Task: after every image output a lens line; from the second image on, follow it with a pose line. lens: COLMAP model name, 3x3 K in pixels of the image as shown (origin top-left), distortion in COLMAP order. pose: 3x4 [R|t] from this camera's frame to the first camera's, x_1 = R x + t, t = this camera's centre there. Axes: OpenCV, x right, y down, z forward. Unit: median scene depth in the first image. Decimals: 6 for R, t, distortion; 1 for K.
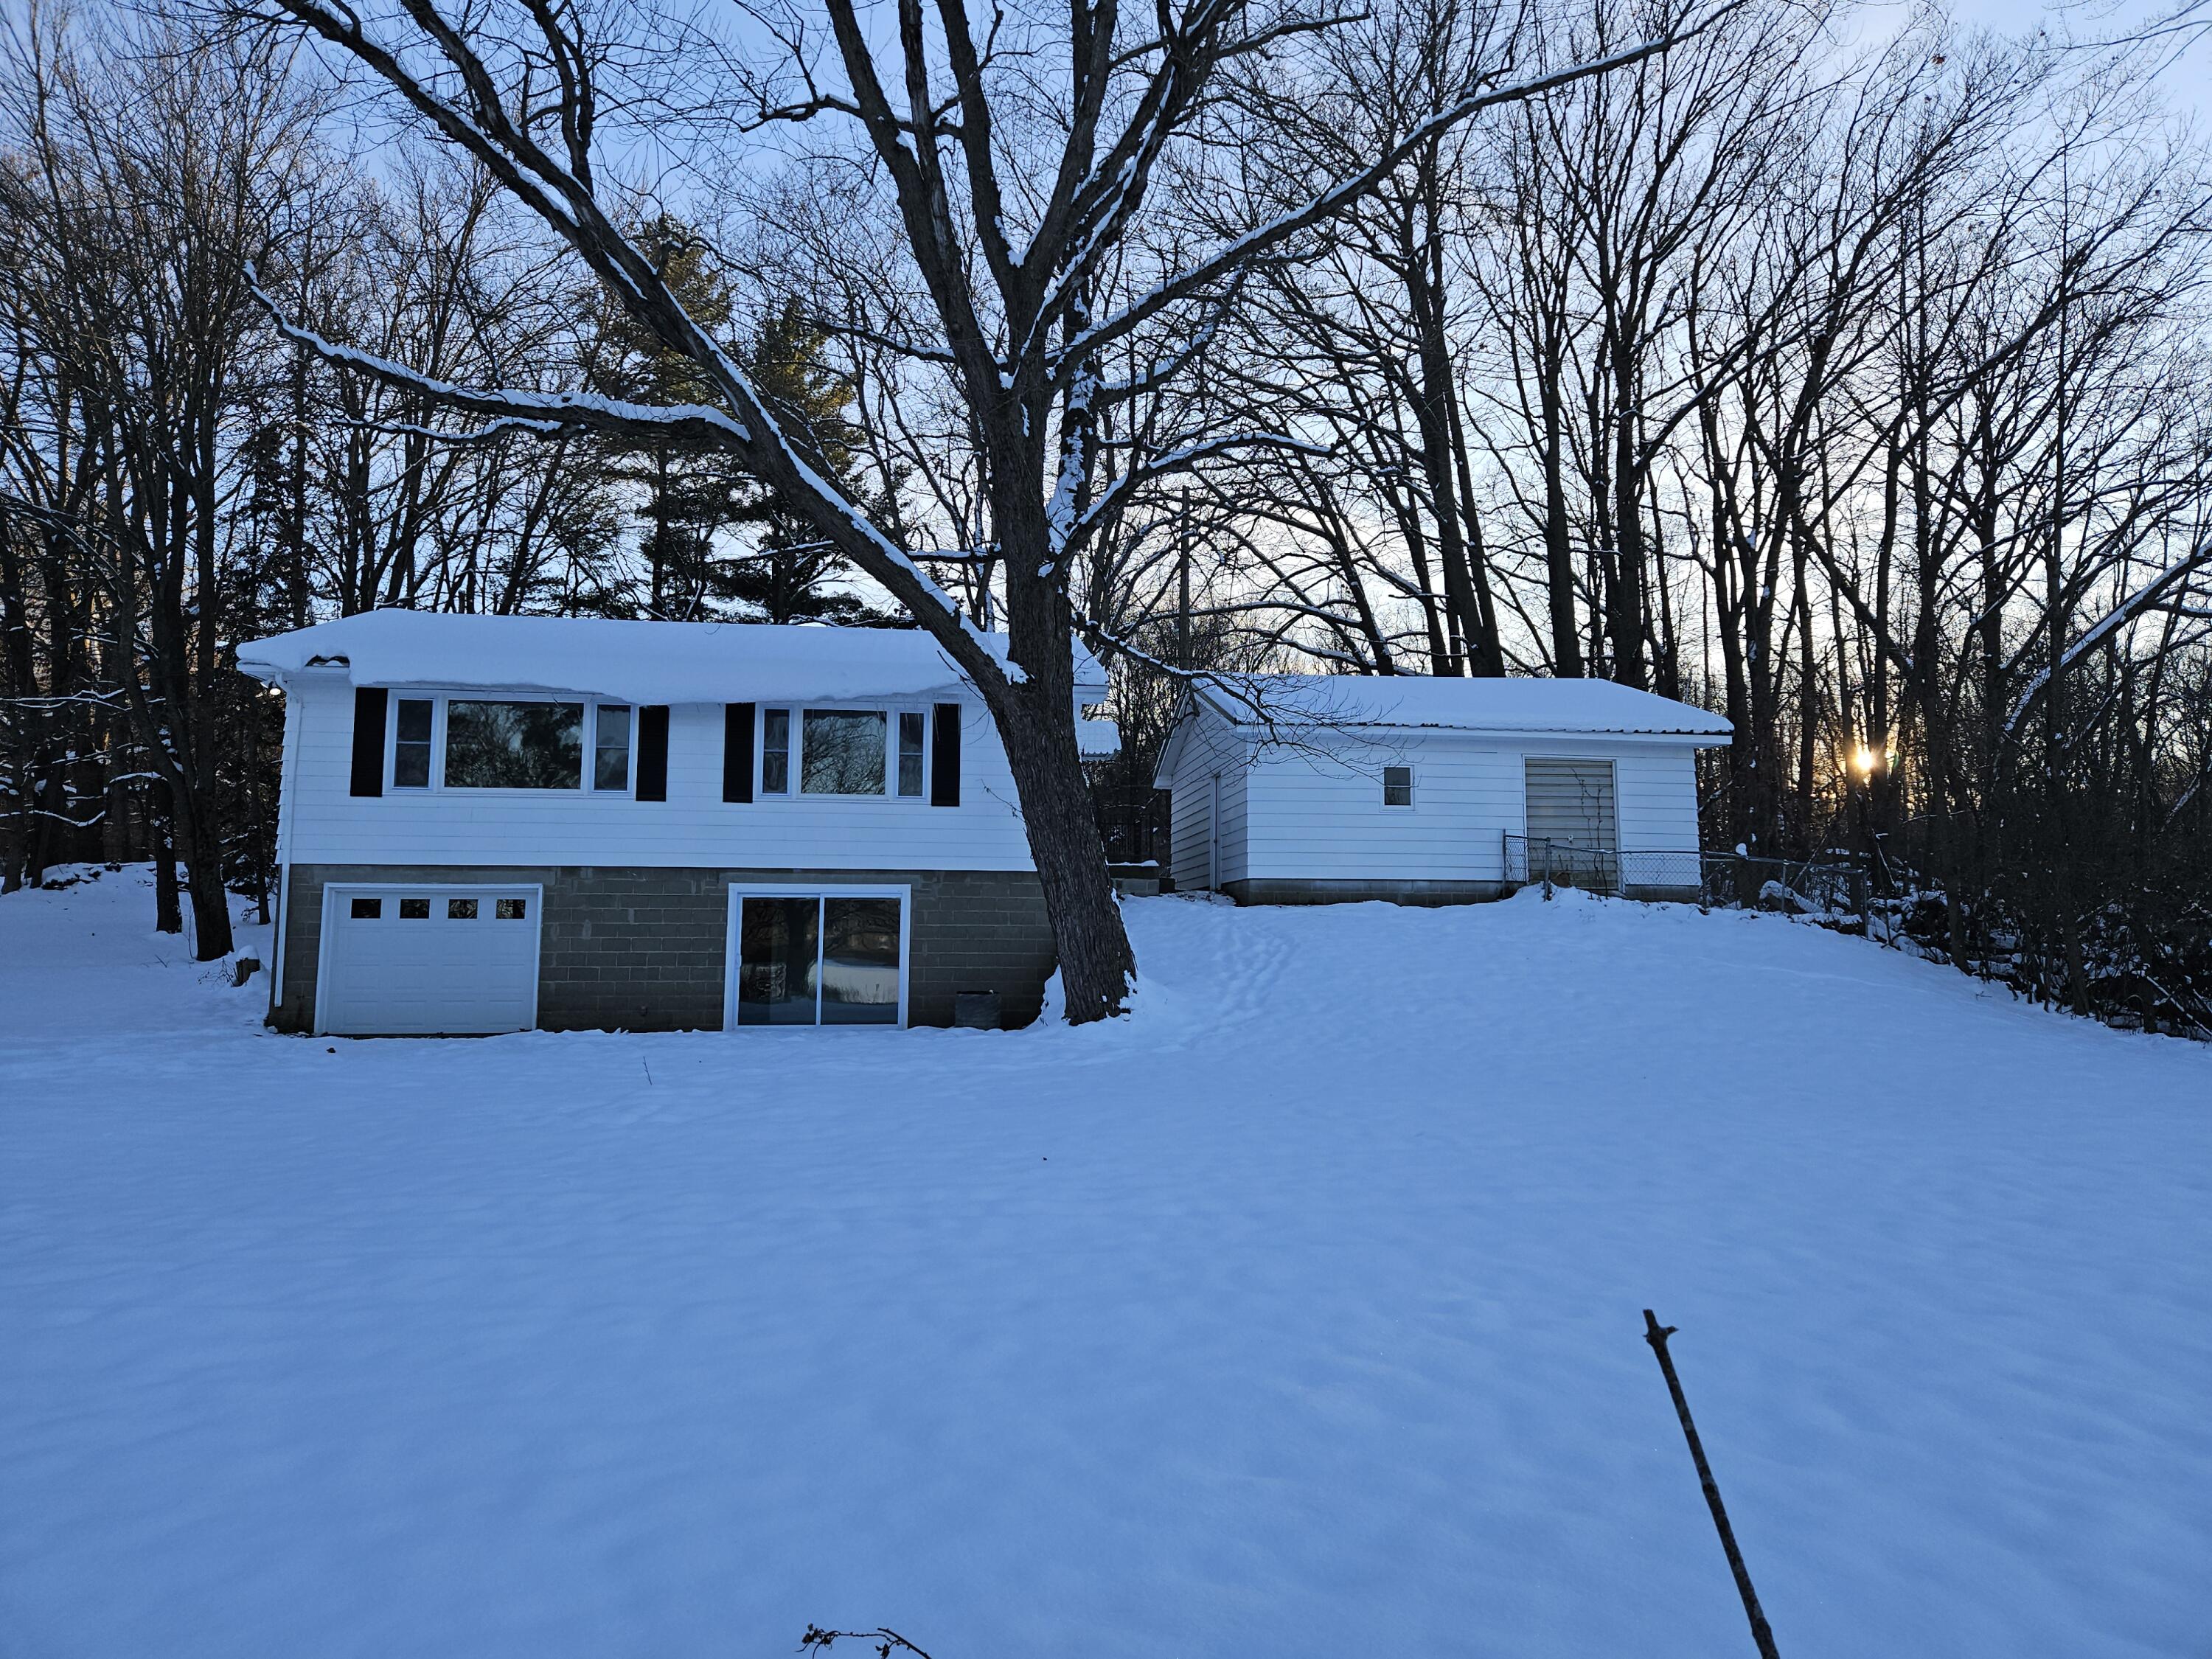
lens RADIAL K [[1460.0, 0, 1099.2], [0, 1460.0, 791.8], [0, 0, 1]] dist [0.077456, -0.064476]
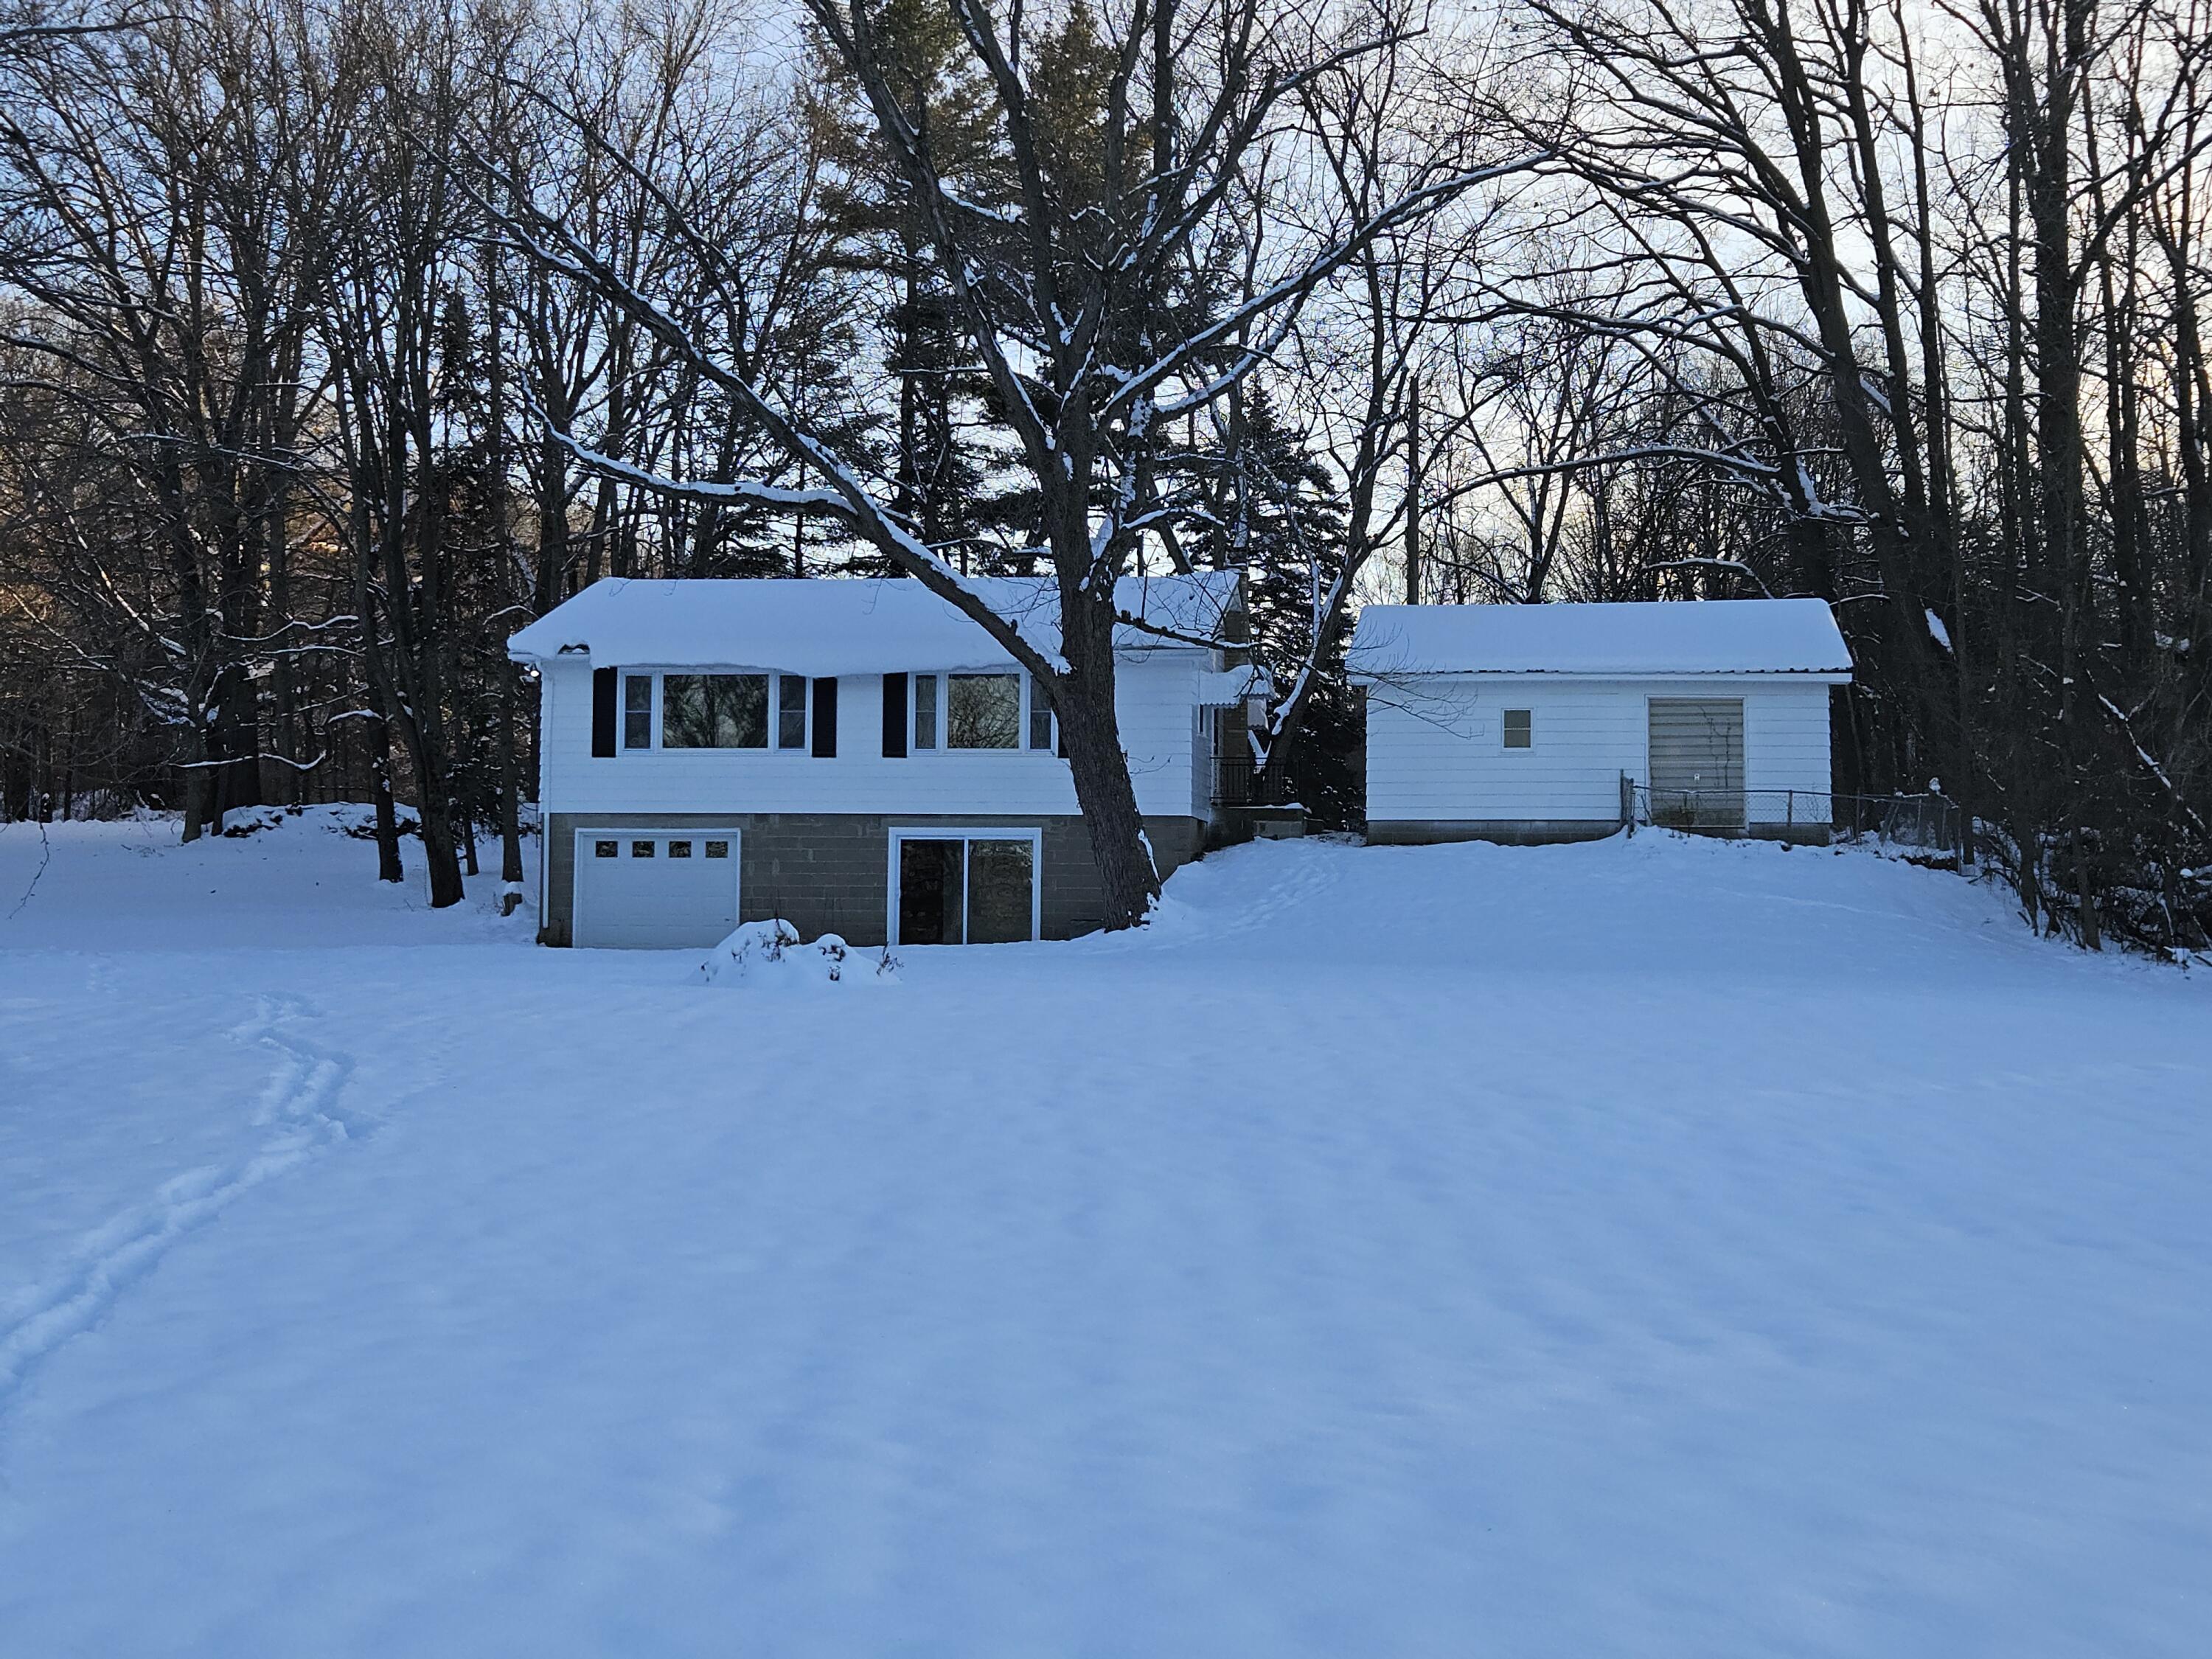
lens RADIAL K [[3032.5, 0, 1106.0], [0, 3032.5, 829.5], [0, 0, 1]] dist [0.117762, -0.201334]
pose [[0.965044, -0.005842, -0.262023, 0.481537], [0.022621, 0.997878, 0.061063, -0.069796], [0.261110, -0.064855, 0.963128, -1.124950]]
